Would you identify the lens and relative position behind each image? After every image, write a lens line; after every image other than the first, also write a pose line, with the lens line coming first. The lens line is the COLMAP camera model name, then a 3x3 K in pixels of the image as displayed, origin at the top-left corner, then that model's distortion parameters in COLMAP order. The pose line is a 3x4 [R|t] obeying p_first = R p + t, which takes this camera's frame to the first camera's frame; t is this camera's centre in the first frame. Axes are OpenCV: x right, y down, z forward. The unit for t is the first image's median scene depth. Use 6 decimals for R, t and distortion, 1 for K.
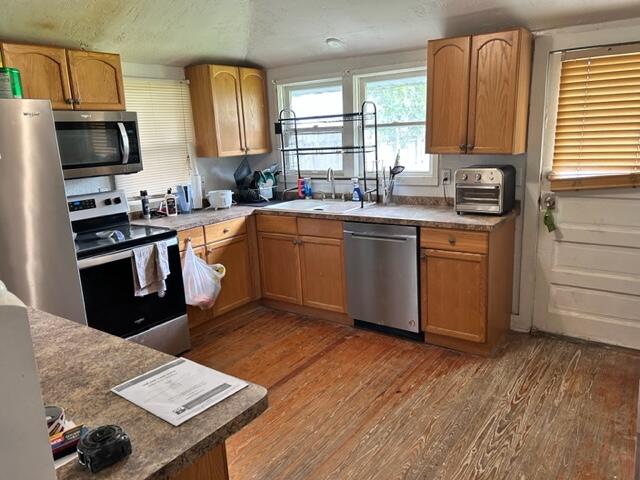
lens RADIAL K [[483.7, 0, 324.8], [0, 483.7, 242.4], [0, 0, 1]] dist [0.055566, -0.069684]
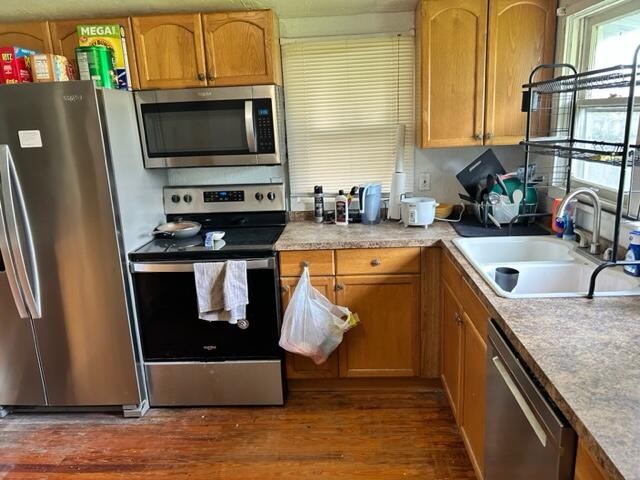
lens RADIAL K [[483.7, 0, 324.8], [0, 483.7, 242.4], [0, 0, 1]] dist [0.055566, -0.069684]
pose [[0.540211, 0.231407, -0.809088, 0.336600], [-0.169064, 0.971690, 0.165032, -0.175271], [0.824372, 0.047636, 0.564040, 0.674752]]
